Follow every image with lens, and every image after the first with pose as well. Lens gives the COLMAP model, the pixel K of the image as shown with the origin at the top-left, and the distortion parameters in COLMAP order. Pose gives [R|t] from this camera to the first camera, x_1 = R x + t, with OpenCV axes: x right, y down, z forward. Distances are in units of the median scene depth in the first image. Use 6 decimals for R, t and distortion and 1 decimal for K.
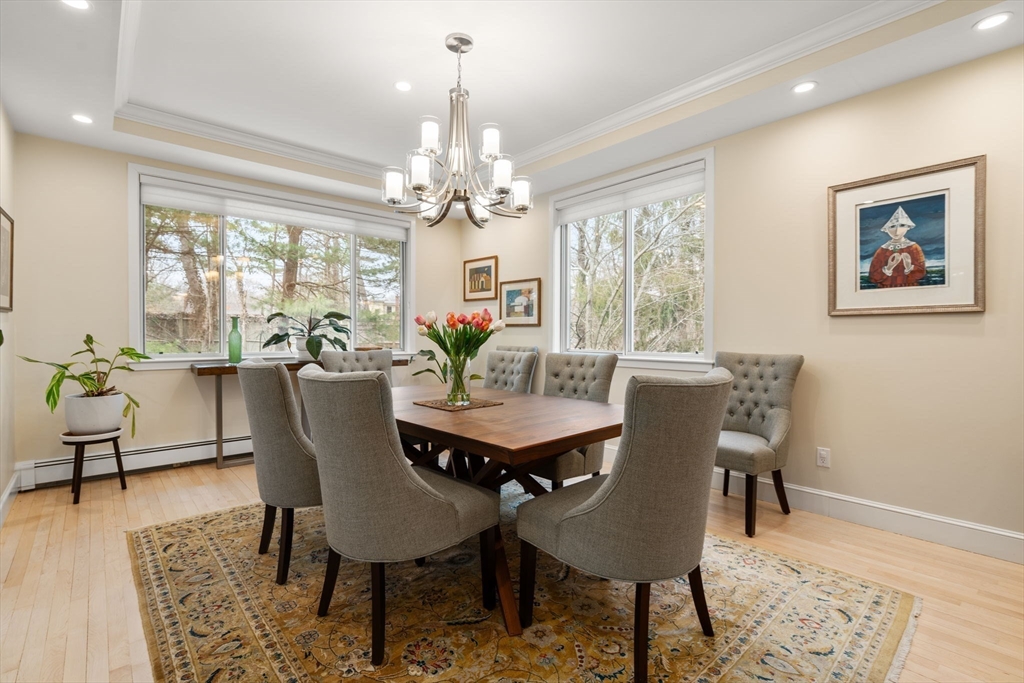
lens RADIAL K [[469.2, 0, 511.3], [0, 469.2, 342.9], [0, 0, 1]] dist [-0.006300, -0.000779]
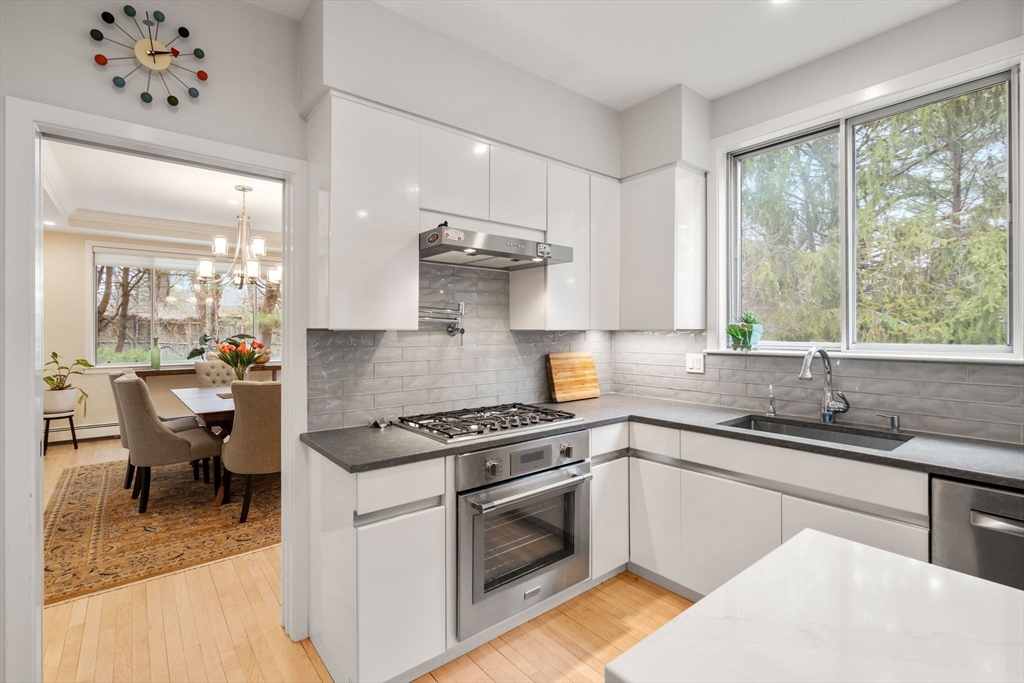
lens RADIAL K [[469.2, 0, 507.6], [0, 469.2, 333.4], [0, 0, 1]] dist [-0.006300, -0.000779]
pose [[0.998832, -0.002431, -0.048253, 0.666374], [0.001618, 0.999856, -0.016890, -0.047611], [0.048287, 0.016792, 0.998692, -0.482214]]
